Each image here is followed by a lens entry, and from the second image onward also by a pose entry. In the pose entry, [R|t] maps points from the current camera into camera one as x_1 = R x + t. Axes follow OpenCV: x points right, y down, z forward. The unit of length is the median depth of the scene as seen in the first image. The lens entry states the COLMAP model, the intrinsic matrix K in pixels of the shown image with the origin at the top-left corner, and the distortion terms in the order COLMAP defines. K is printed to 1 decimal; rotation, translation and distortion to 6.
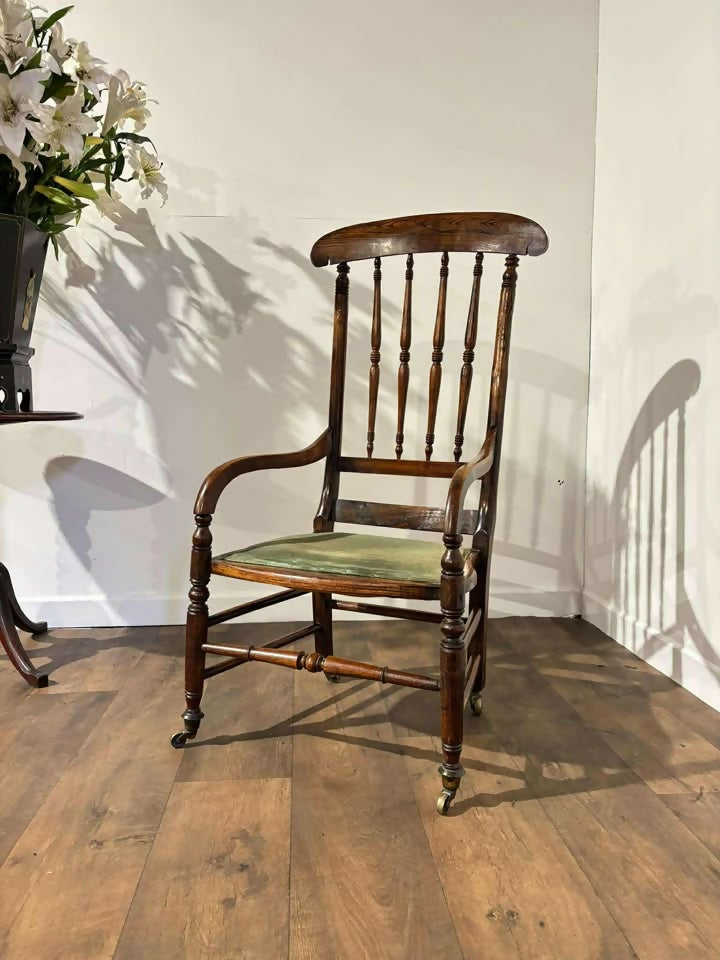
lens RADIAL K [[731.0, 0, 360.0], [0, 731.0, 480.2], [0, 0, 1]] dist [0.034425, -0.044543]
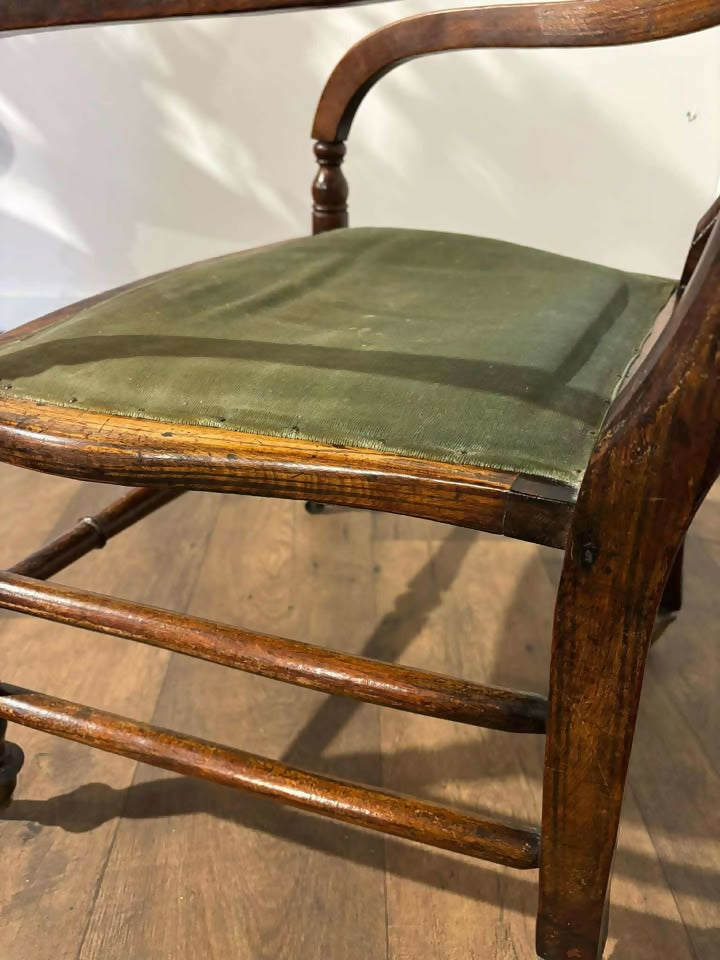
lens RADIAL K [[731.0, 0, 358.0], [0, 731.0, 486.7], [0, 0, 1]] dist [0.034425, -0.044543]
pose [[0.996614, 0.038647, -0.072575, 0.107876], [-0.004935, 0.909179, 0.416376, 0.062577], [0.082075, -0.414608, 0.906291, 0.604115]]
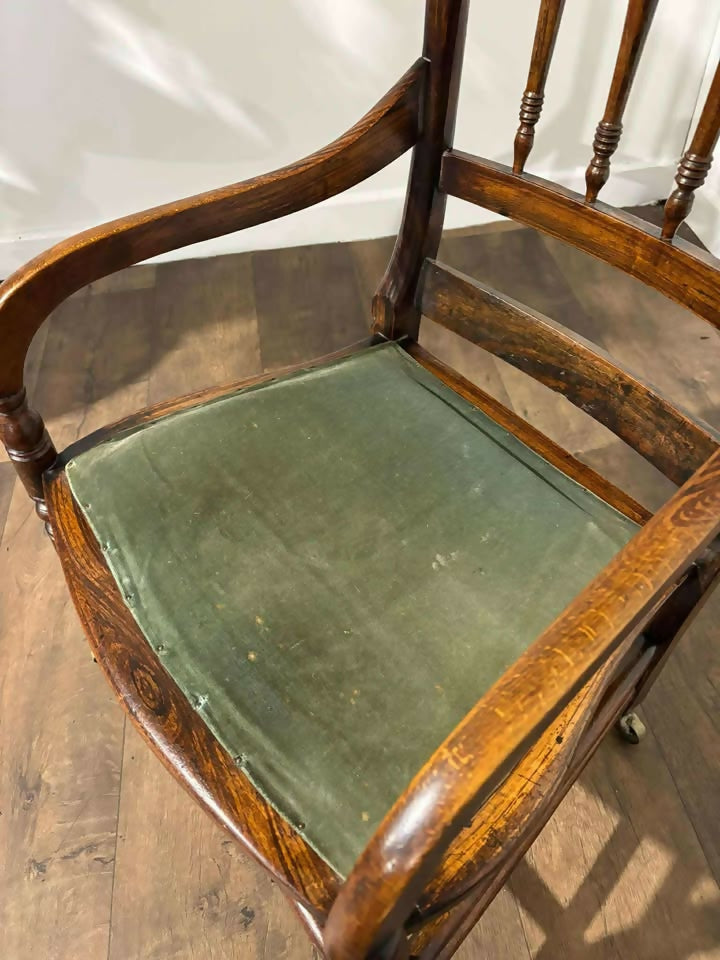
lens RADIAL K [[731.0, 0, 358.9], [0, 731.0, 479.2], [0, 0, 1]] dist [0.034425, -0.044543]
pose [[0.996734, -0.080718, 0.002407, -0.016539], [0.056436, 0.717590, 0.694176, -0.261686], [-0.057759, -0.691773, 0.719801, 0.739011]]
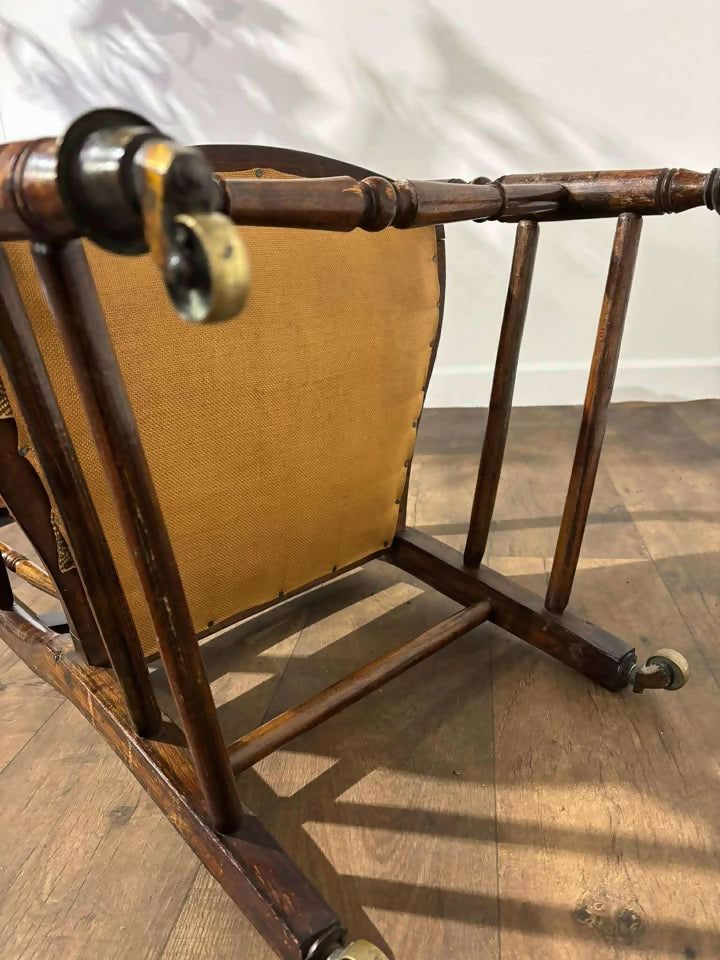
lens RADIAL K [[731.0, 0, 358.5], [0, 731.0, 480.5], [0, 0, 1]] dist [0.034425, -0.044543]
pose [[0.969329, 0.020115, -0.244943, 0.128389], [0.040960, 0.969484, 0.241710, 0.160733], [0.242331, -0.244329, 0.938924, 0.498072]]
